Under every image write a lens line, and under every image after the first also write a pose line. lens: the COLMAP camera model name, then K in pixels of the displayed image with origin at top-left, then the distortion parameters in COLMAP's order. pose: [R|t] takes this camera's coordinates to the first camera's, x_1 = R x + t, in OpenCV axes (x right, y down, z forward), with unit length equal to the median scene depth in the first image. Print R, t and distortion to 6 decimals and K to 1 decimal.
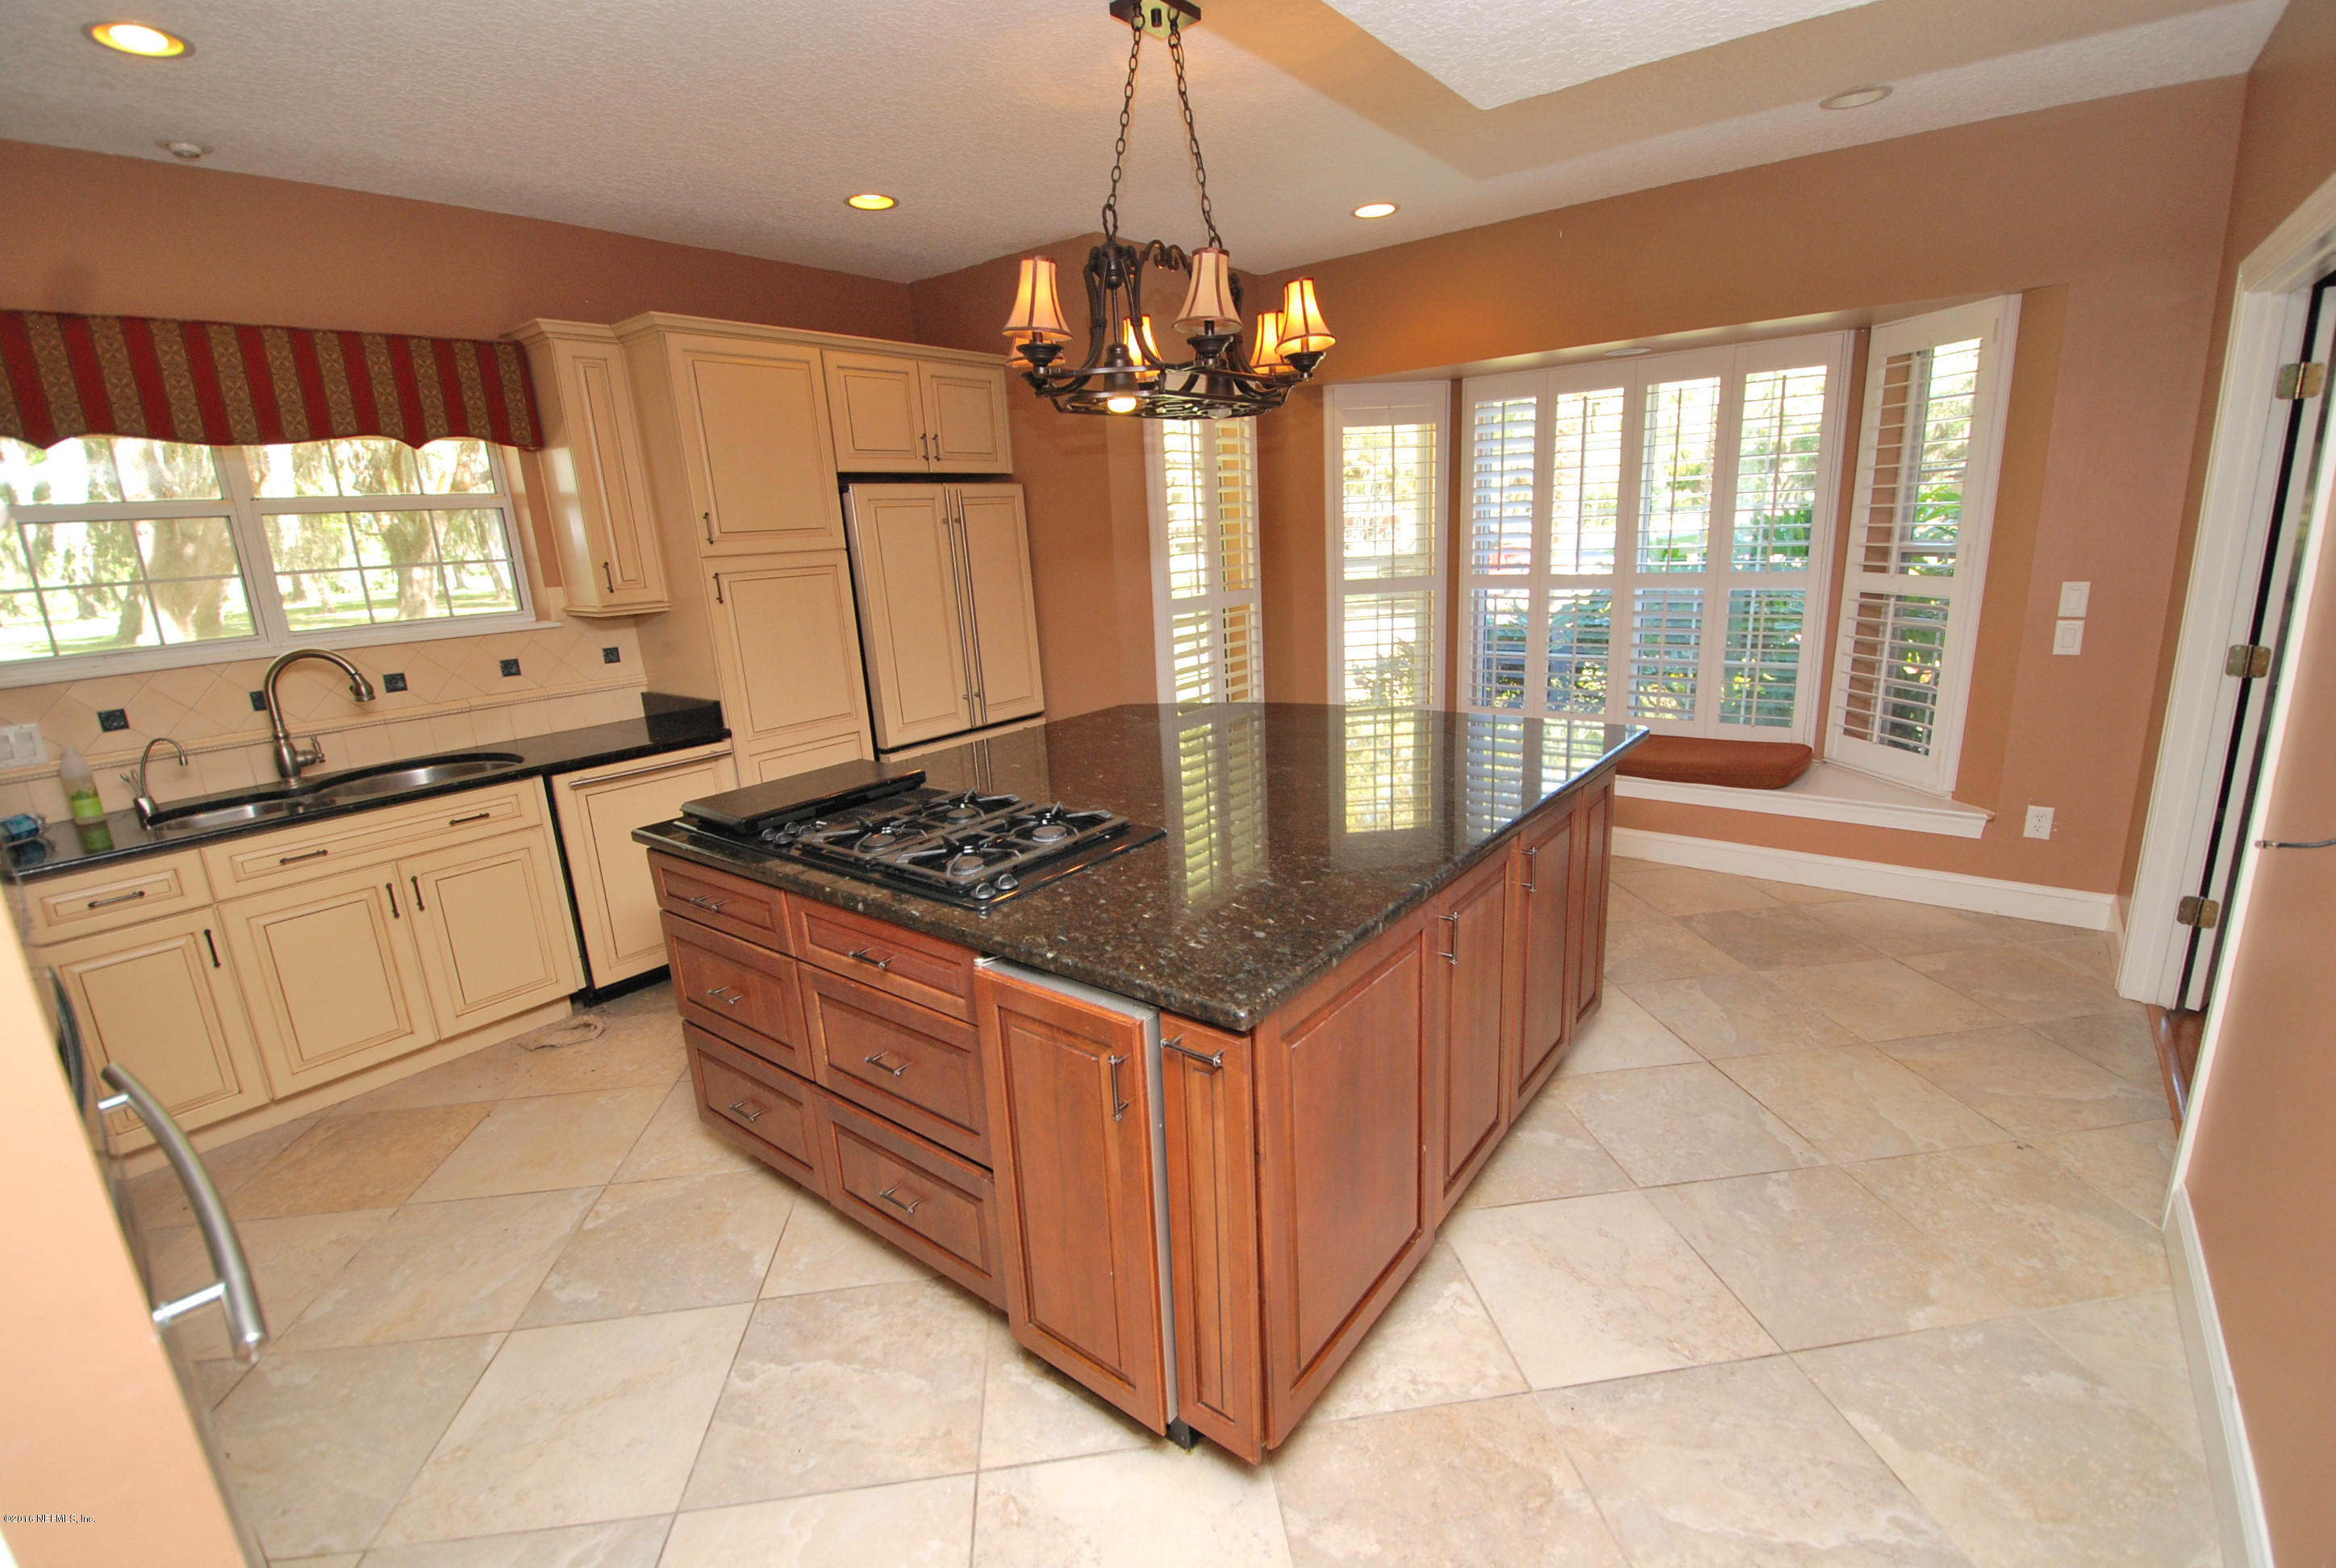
lens RADIAL K [[1036.9, 0, 1188.0], [0, 1036.9, 787.5], [0, 0, 1]] dist [0.002415, -0.005291]
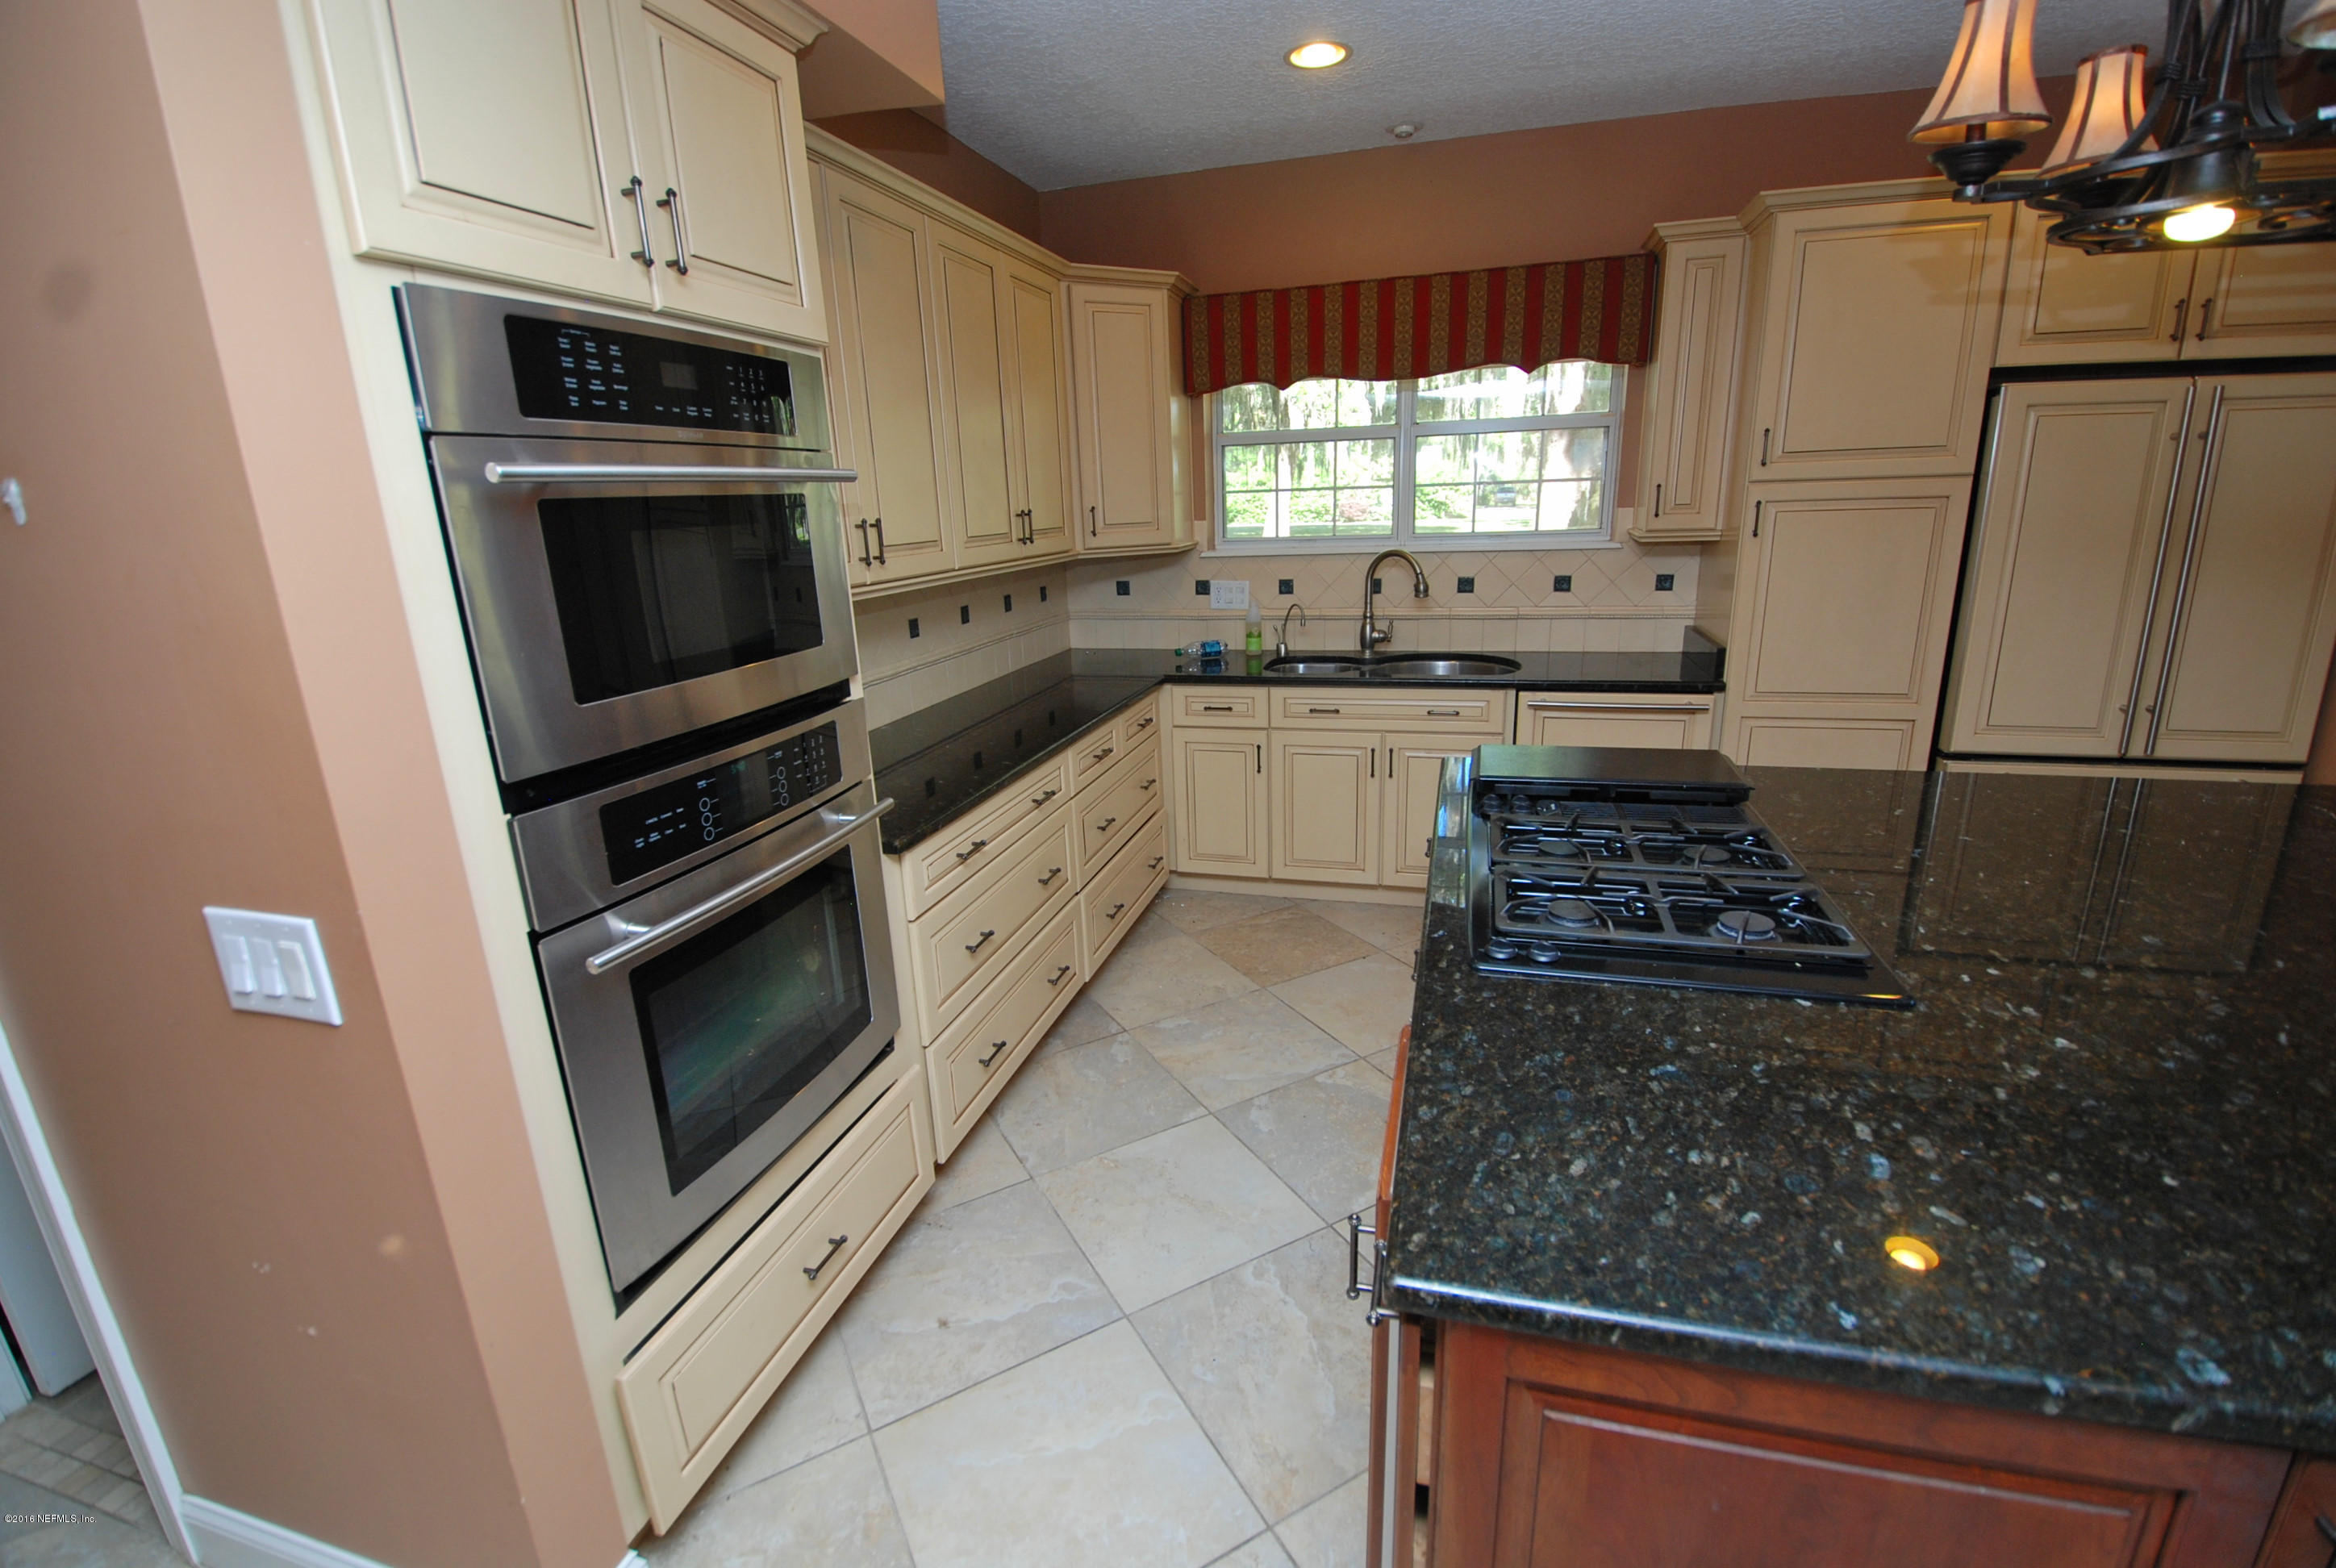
lens RADIAL K [[1036.9, 0, 1175.3], [0, 1036.9, 791.1], [0, 0, 1]] dist [0.002415, -0.005291]
pose [[0.380692, 0.295263, -0.876295, 0.198176], [-0.215604, 0.949875, 0.226389, -0.076230], [0.899216, 0.102748, 0.425270, 0.248506]]
